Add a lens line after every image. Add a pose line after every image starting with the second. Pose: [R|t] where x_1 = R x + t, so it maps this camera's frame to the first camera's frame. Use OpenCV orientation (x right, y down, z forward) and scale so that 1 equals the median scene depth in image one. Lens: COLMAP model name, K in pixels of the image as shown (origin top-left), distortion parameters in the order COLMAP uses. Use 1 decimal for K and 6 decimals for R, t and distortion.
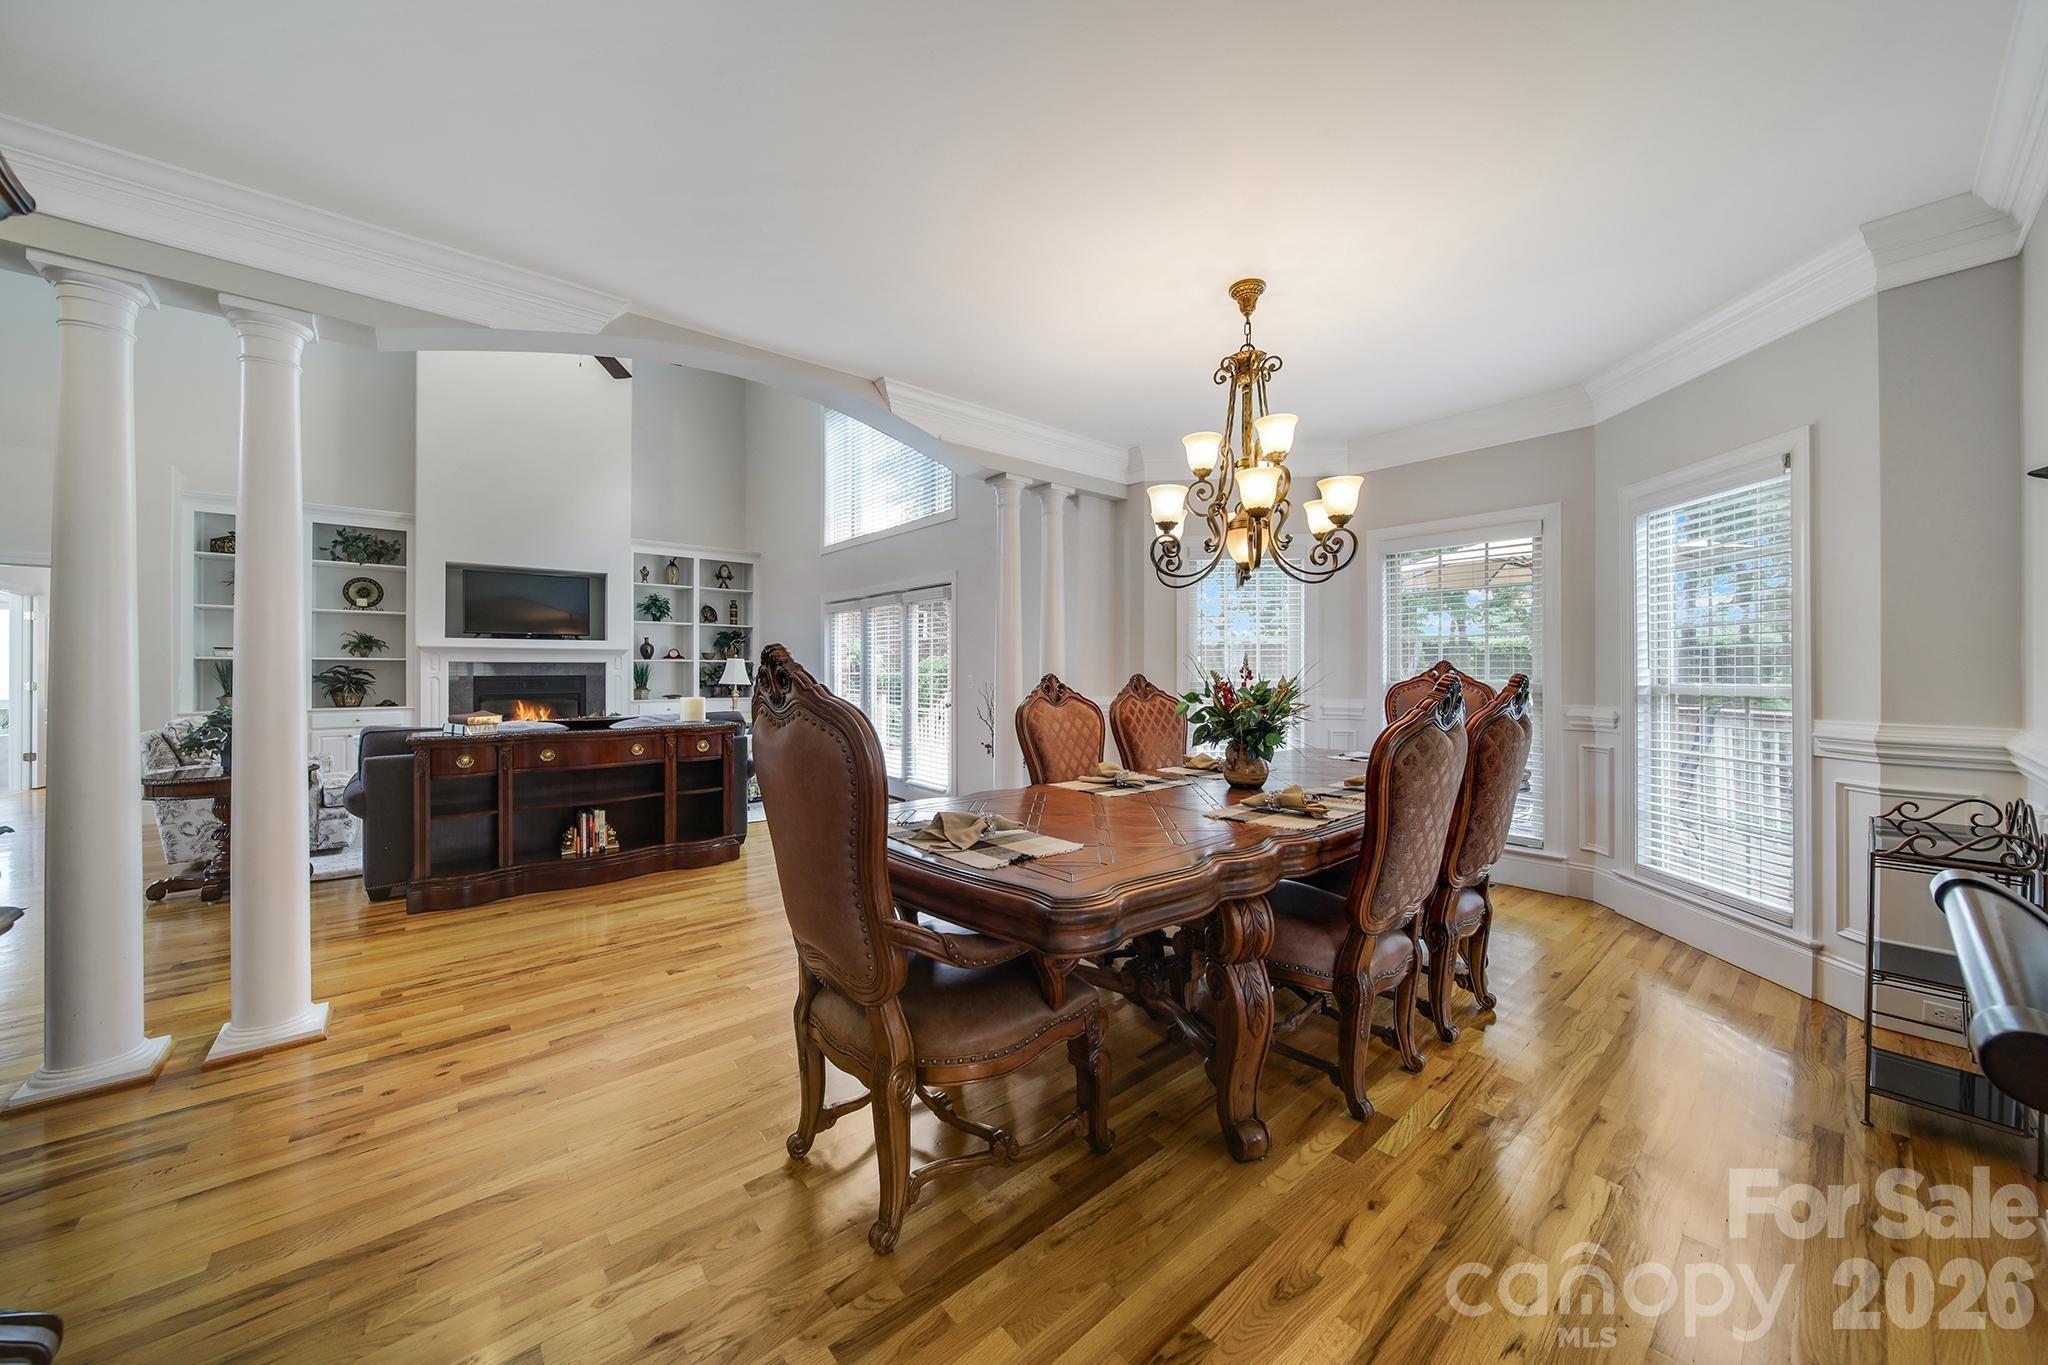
lens RADIAL K [[721.7, 0, 1025.2], [0, 721.7, 673.6], [0, 0, 1]] dist [0.002683, 0.000027]
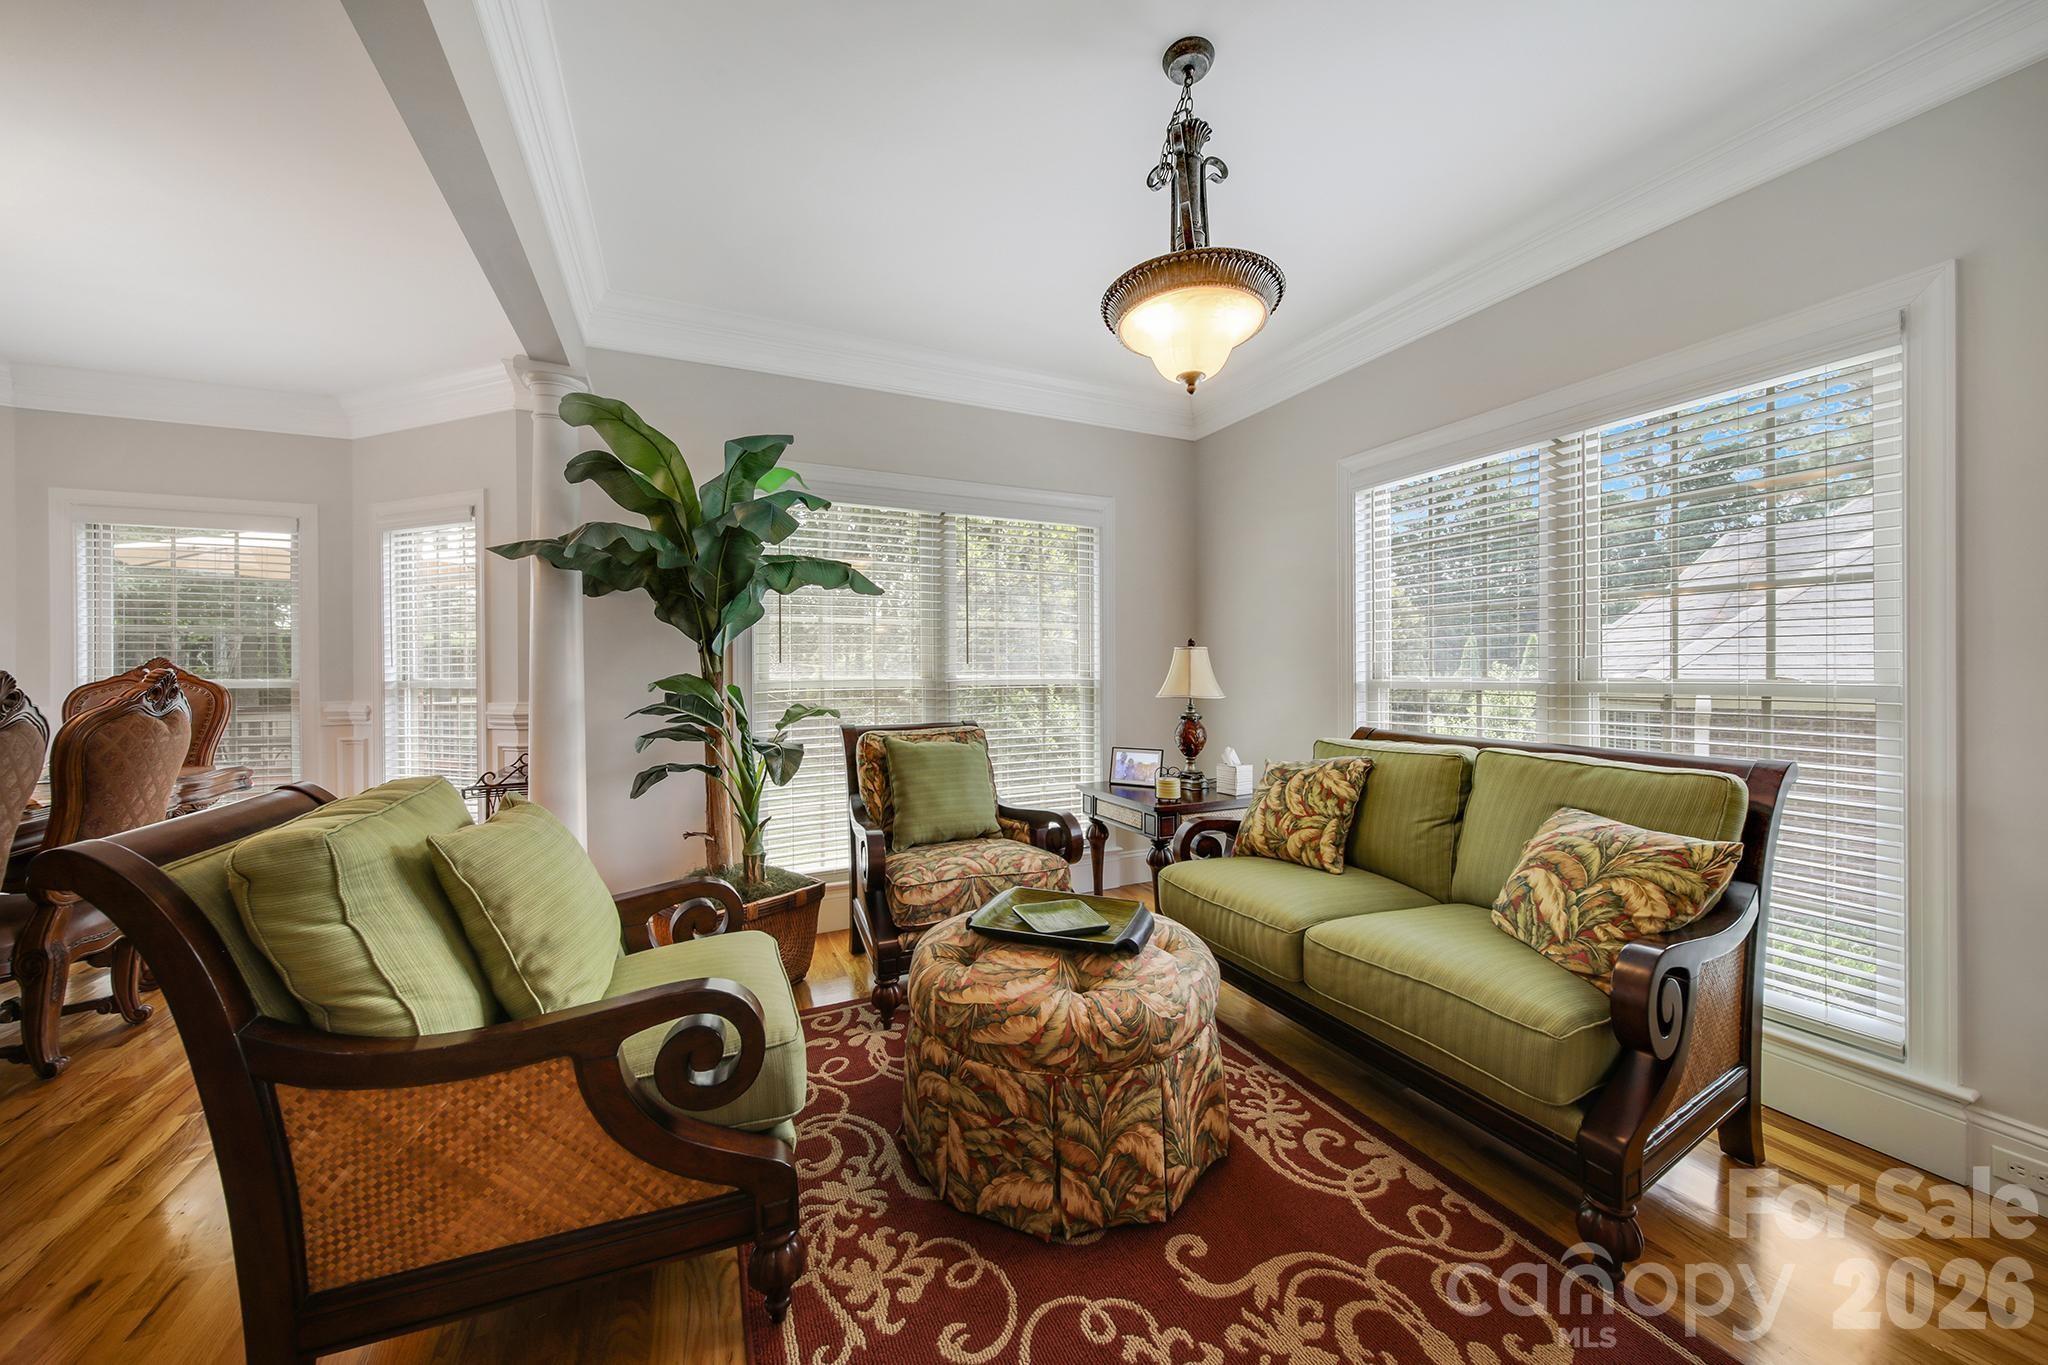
lens RADIAL K [[721.7, 0, 1015.6], [0, 721.7, 676.7], [0, 0, 1]] dist [0.002683, 0.000027]
pose [[0.292731, -0.010521, 0.956137, 0.050608], [0.007970, 0.999932, 0.008562, 0.007507], [-0.956162, 0.005114, 0.292795, -0.279319]]
